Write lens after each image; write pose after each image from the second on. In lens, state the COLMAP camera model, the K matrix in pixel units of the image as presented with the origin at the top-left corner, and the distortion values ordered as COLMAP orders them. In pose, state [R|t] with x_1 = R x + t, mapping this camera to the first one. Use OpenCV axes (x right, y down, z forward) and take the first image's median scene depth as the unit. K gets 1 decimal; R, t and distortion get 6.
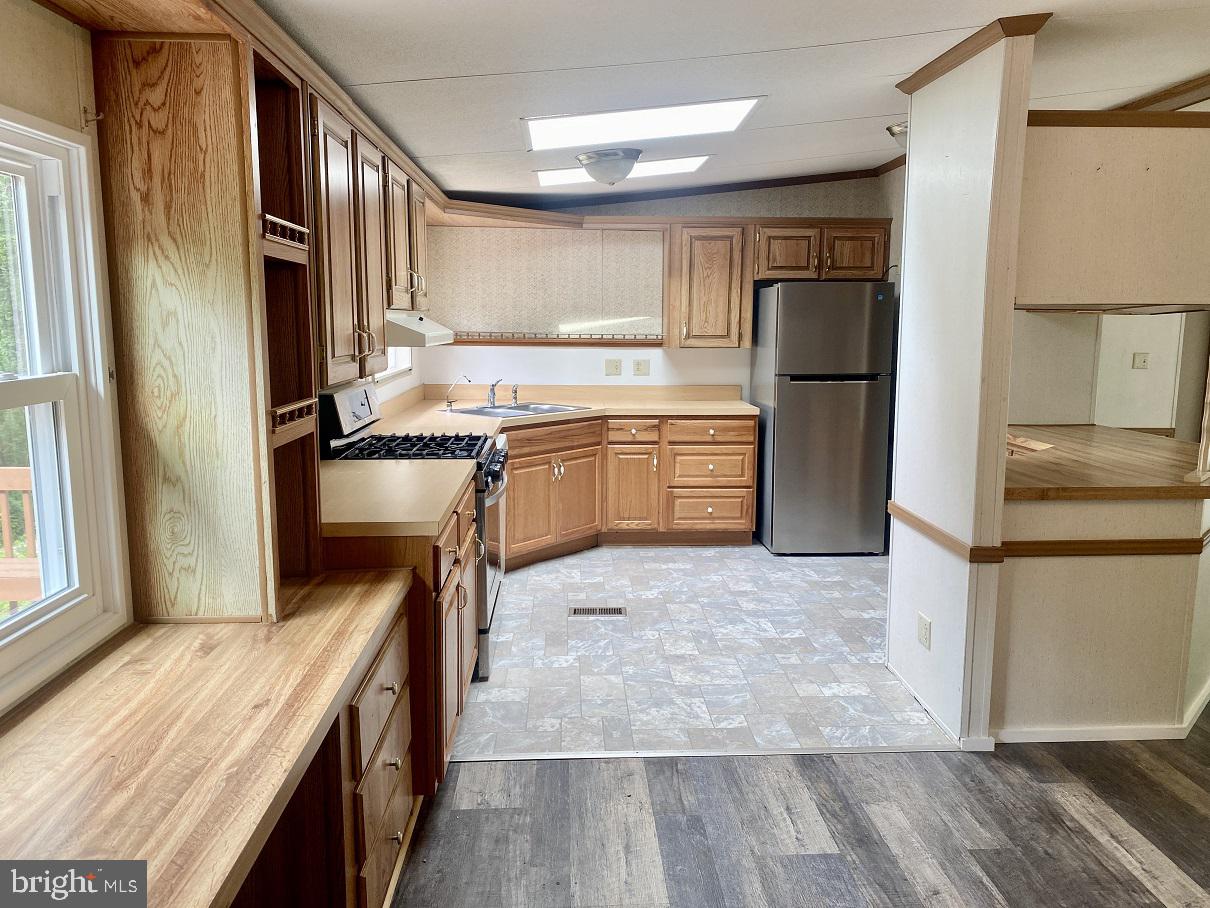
lens RADIAL K [[921.6, 0, 610.9], [0, 921.6, 444.6], [0, 0, 1]] dist [0.030447, -0.048941]
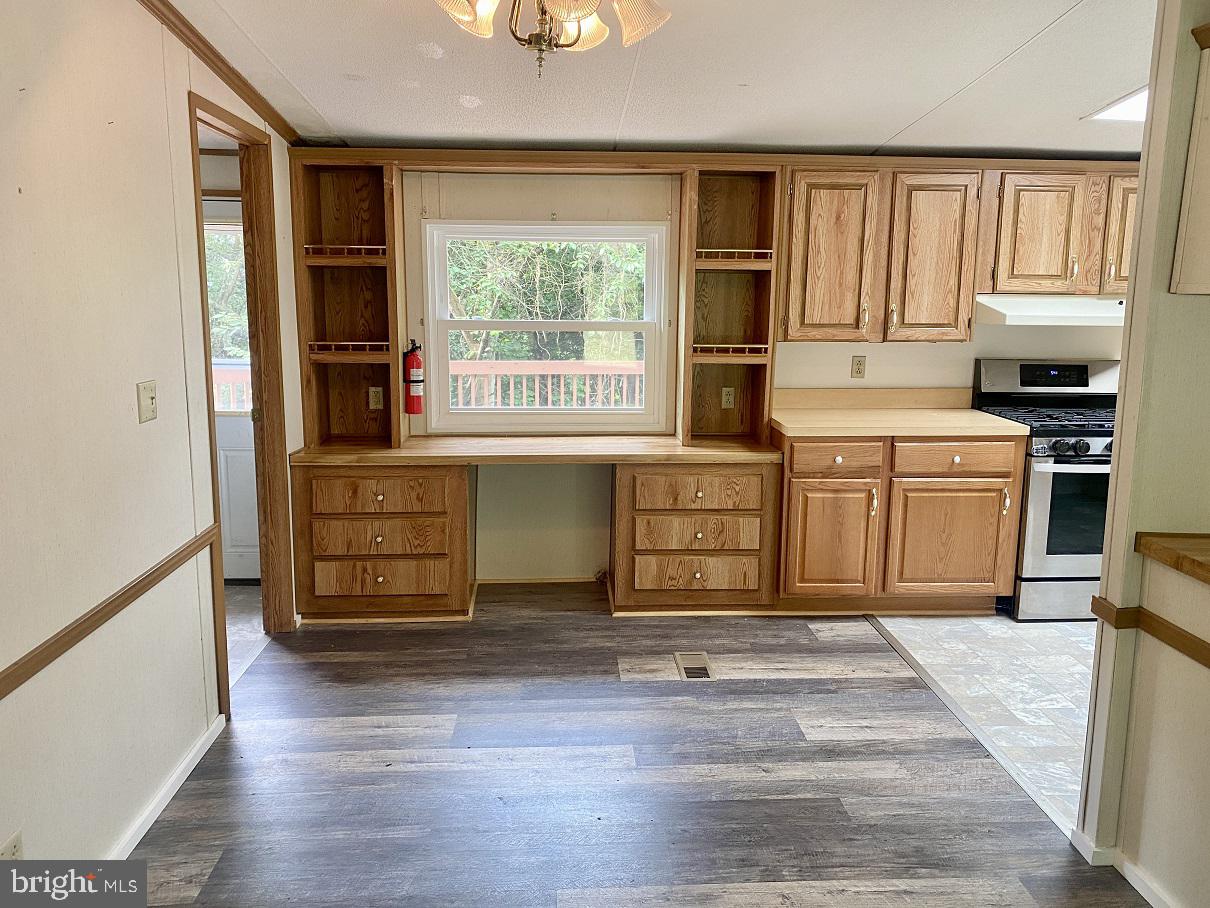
lens RADIAL K [[921.6, 0, 610.9], [0, 921.6, 444.6], [0, 0, 1]] dist [0.030447, -0.048941]
pose [[0.001941, 0.167806, -0.985818, 0.616638], [-0.143804, 0.975620, 0.165787, -0.048240], [0.989604, 0.141443, 0.026025, 0.288199]]
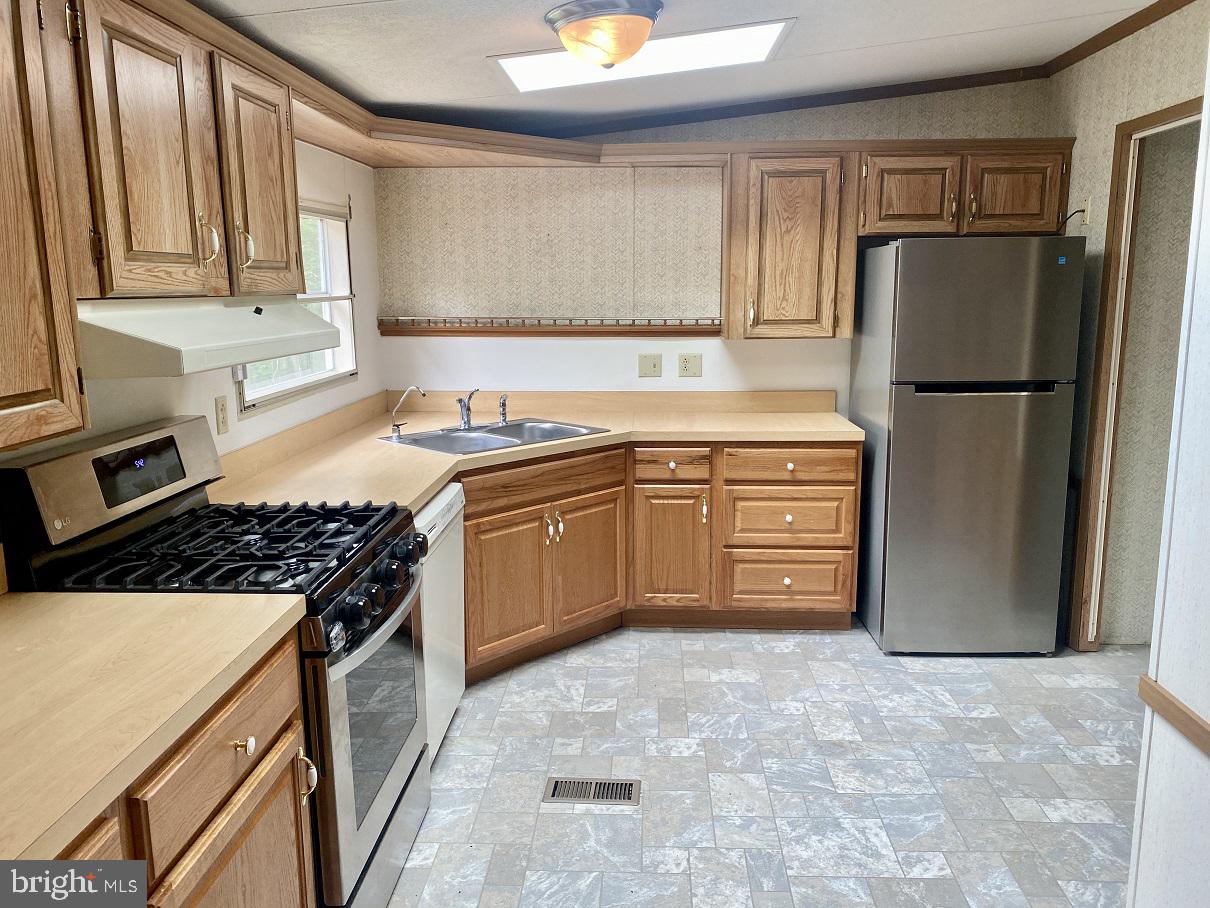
lens RADIAL K [[919.5, 0, 602.9], [0, 919.5, 446.0], [0, 0, 1]] dist [0.049884, -0.196128]
pose [[0.994835, 0.005385, -0.101364, 0.041573], [-0.001676, 0.999327, 0.036636, -0.052518], [0.101493, -0.036277, 0.994175, 0.324299]]
